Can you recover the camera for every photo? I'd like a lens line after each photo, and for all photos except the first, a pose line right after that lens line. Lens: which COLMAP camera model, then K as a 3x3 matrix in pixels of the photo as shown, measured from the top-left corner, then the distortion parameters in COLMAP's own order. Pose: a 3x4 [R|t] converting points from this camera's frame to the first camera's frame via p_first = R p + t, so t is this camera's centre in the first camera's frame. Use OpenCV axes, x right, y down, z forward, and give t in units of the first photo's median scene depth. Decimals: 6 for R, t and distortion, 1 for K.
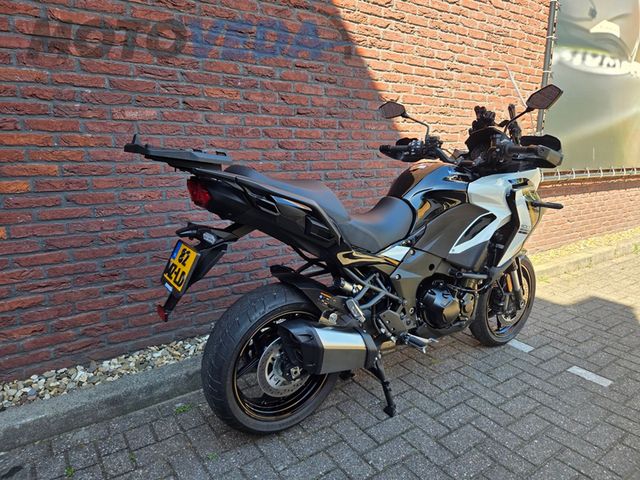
lens RADIAL K [[426.5, 0, 316.7], [0, 426.5, 233.6], [0, 0, 1]] dist [0.071698, -0.060897]
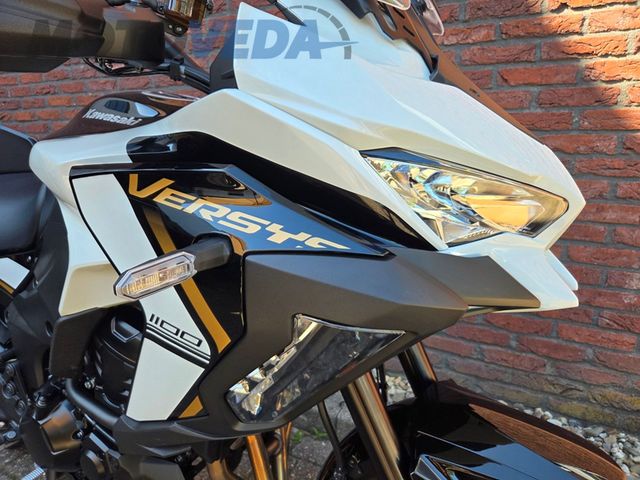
lens RADIAL K [[426.5, 0, 326.0], [0, 426.5, 239.3], [0, 0, 1]] dist [0.071698, -0.060897]
pose [[0.471942, 0.202013, -0.858173, 0.687123], [-0.164990, 0.976435, 0.139118, -0.111145], [0.866054, 0.075935, 0.494150, 0.912204]]
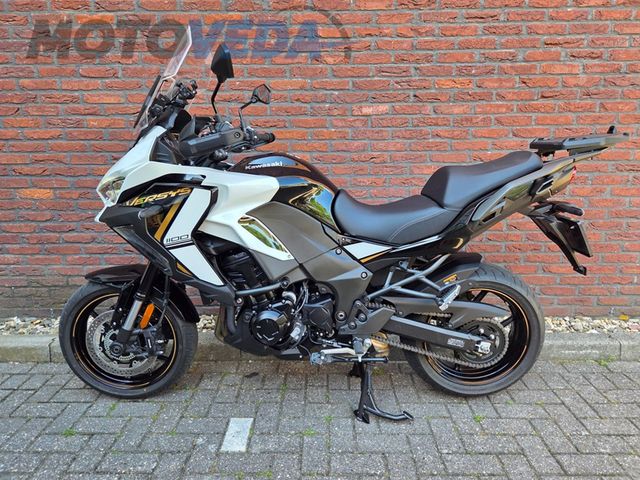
lens RADIAL K [[426.5, 0, 319.7], [0, 426.5, 238.7], [0, 0, 1]] dist [0.071698, -0.060897]
pose [[0.816207, 0.113078, -0.566587, 0.147988], [-0.102388, 0.993448, 0.050772, 0.018571], [0.568615, 0.016571, 0.822437, -0.008102]]
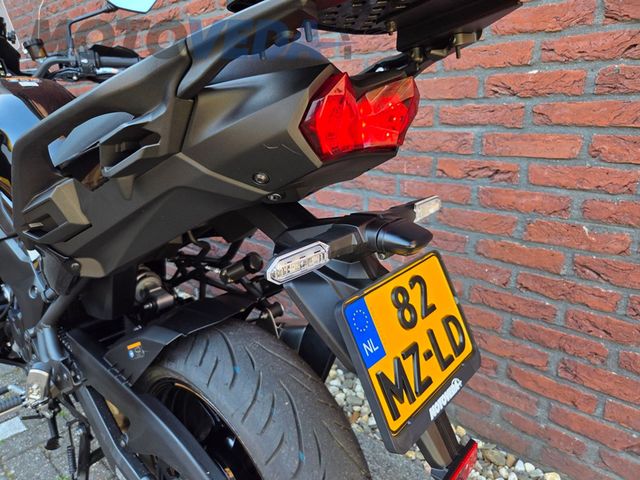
lens RADIAL K [[426.5, 0, 323.7], [0, 426.5, 236.1], [0, 0, 1]] dist [0.071698, -0.060897]
pose [[0.233642, 0.266920, -0.934968, 0.254819], [-0.175315, 0.957387, 0.229510, -0.095288], [0.956387, 0.110290, 0.270481, 0.846680]]
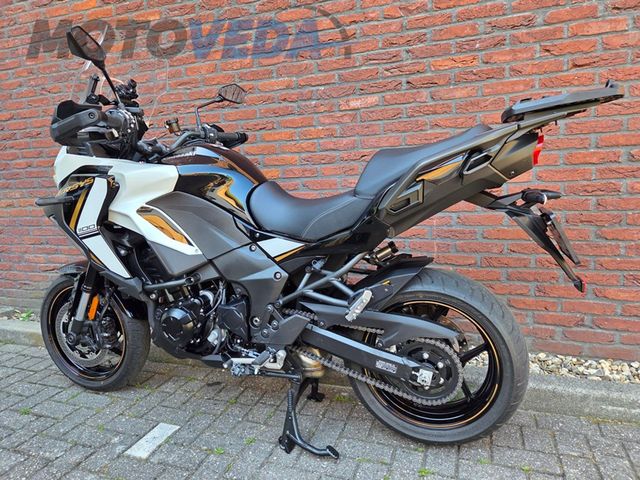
lens RADIAL K [[426.5, 0, 317.0], [0, 426.5, 236.4], [0, 0, 1]] dist [0.071698, -0.060897]
pose [[0.577612, 0.079288, -0.812452, 0.367753], [-0.115706, 0.993175, 0.014664, 0.036619], [0.808070, 0.085535, 0.582844, 0.330999]]
